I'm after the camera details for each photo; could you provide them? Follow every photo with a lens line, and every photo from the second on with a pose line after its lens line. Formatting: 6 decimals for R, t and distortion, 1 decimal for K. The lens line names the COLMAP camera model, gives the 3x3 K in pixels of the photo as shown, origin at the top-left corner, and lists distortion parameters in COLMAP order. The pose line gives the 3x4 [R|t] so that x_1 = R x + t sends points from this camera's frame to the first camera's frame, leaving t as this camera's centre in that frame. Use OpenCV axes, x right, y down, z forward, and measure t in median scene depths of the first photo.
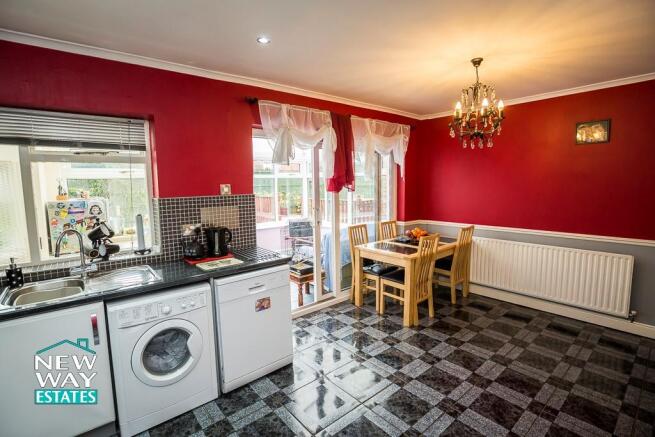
lens RADIAL K [[310.6, 0, 323.6], [0, 310.6, 214.2], [0, 0, 1]] dist [-0.032707, 0.000494]
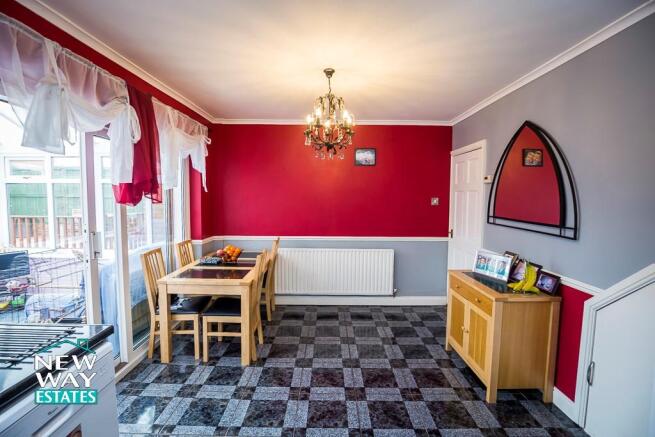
lens RADIAL K [[300.2, 0, 325.0], [0, 300.2, 214.3], [0, 0, 1]] dist [-0.032943, 0.000436]
pose [[0.642602, -0.026440, 0.765744, -0.181694], [0.059111, 0.998137, -0.015141, -0.016267], [-0.763916, 0.054993, 0.642968, 0.284264]]
